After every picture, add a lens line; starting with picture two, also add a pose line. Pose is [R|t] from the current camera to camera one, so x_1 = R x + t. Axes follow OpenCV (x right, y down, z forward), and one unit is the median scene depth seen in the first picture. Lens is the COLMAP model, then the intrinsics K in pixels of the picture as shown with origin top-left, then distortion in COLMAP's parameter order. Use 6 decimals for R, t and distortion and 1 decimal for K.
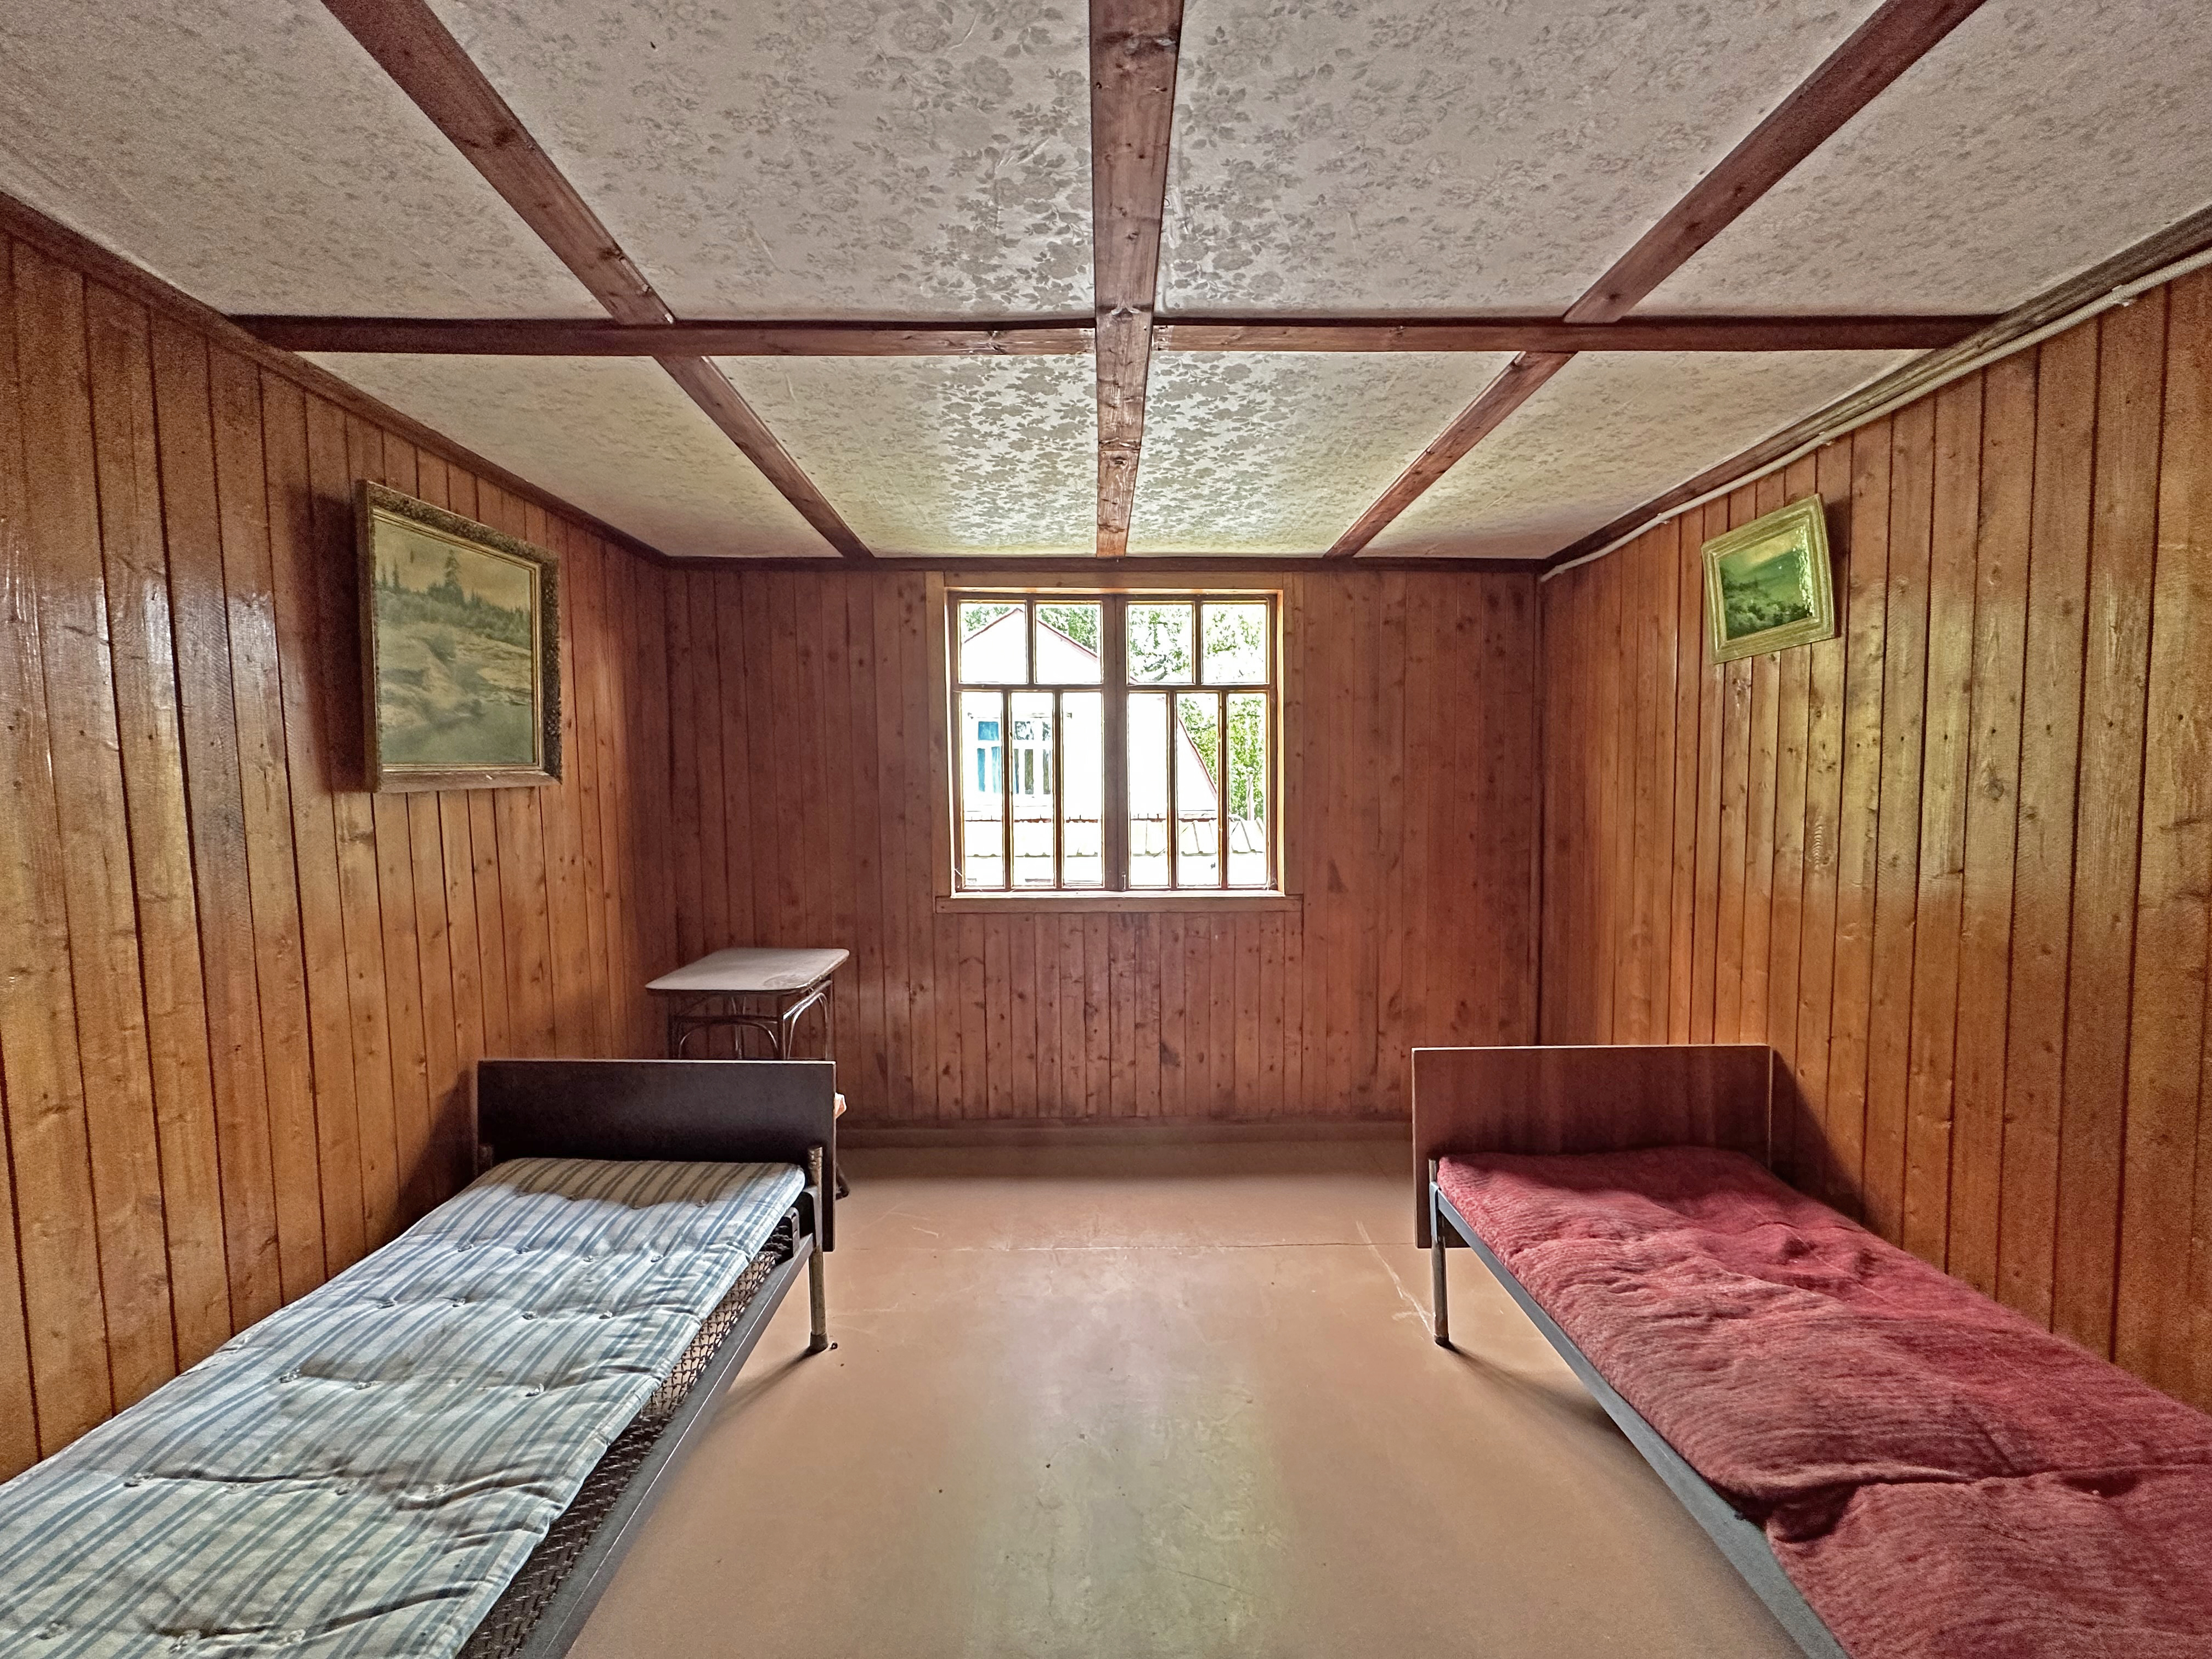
lens RADIAL K [[882.5, 0, 1098.6], [0, 882.5, 836.7], [0, 0, 1]] dist [0.000915, 0.000219]
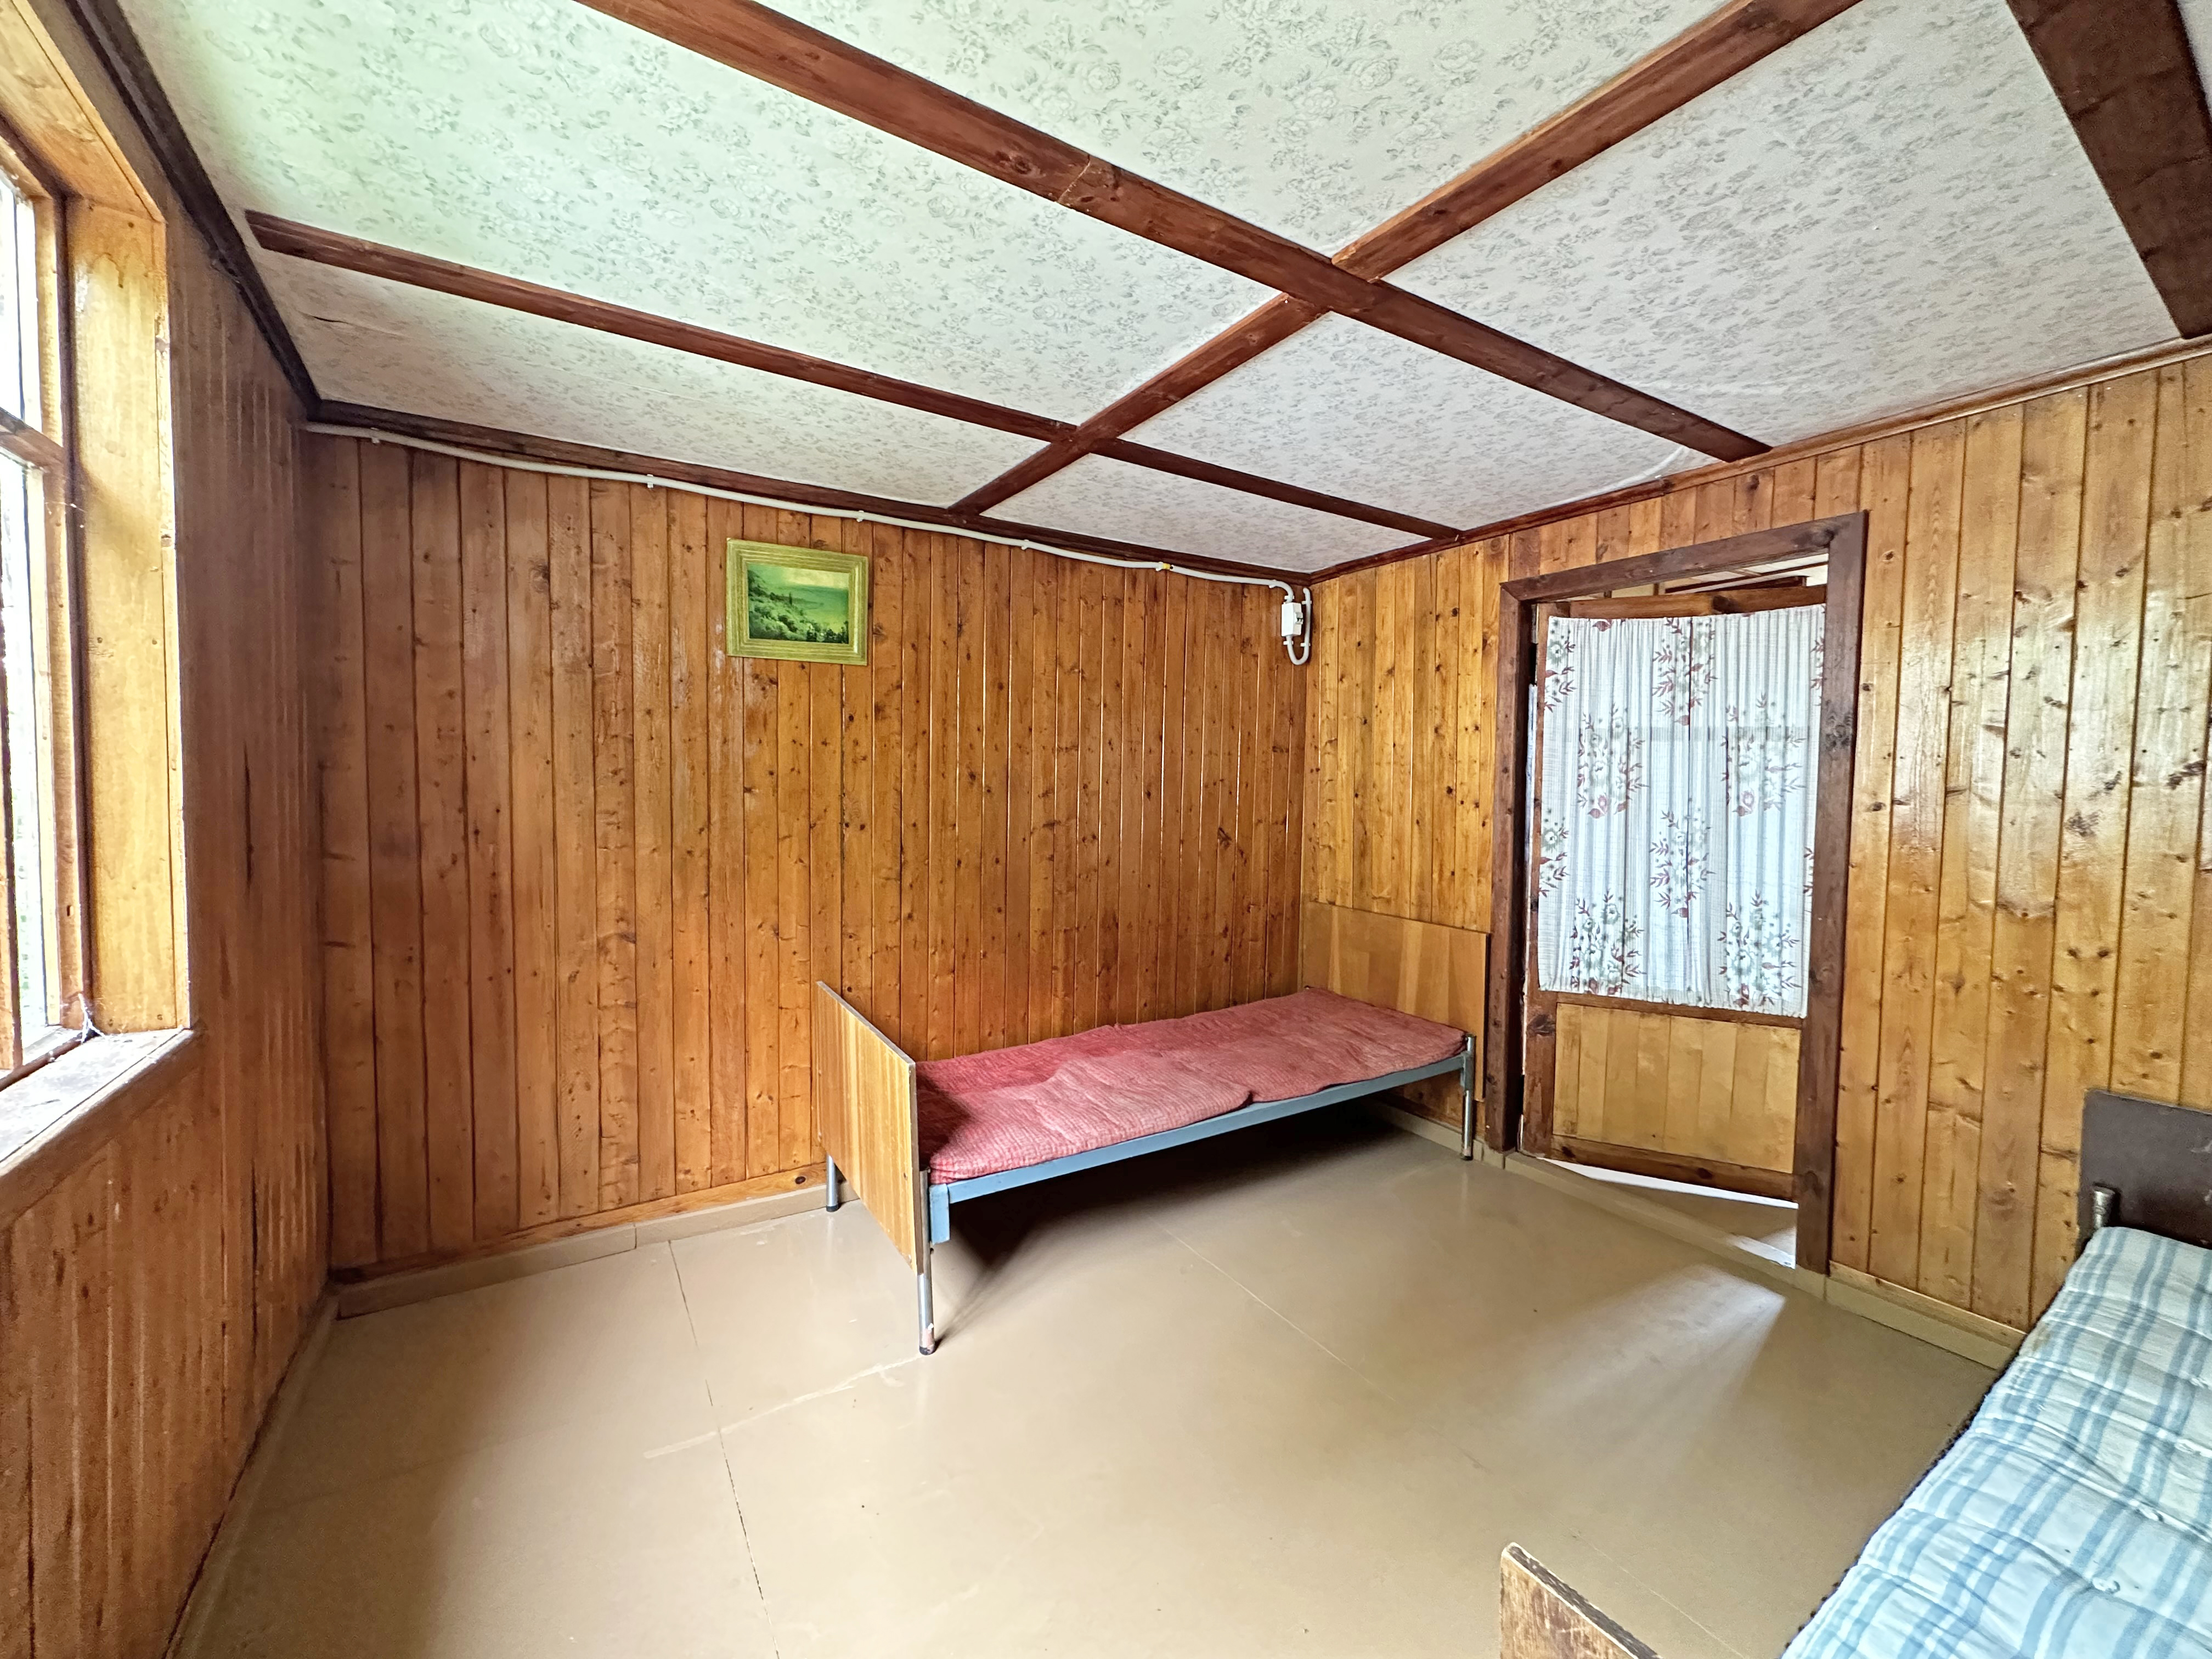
lens RADIAL K [[882.5, 0, 1101.6], [0, 882.5, 821.5], [0, 0, 1]] dist [0.000915, 0.000219]
pose [[-0.532753, -0.037454, 0.845442, -0.502355], [0.034518, 0.997227, 0.065930, -0.056292], [-0.845567, 0.064307, -0.529983, 1.338173]]
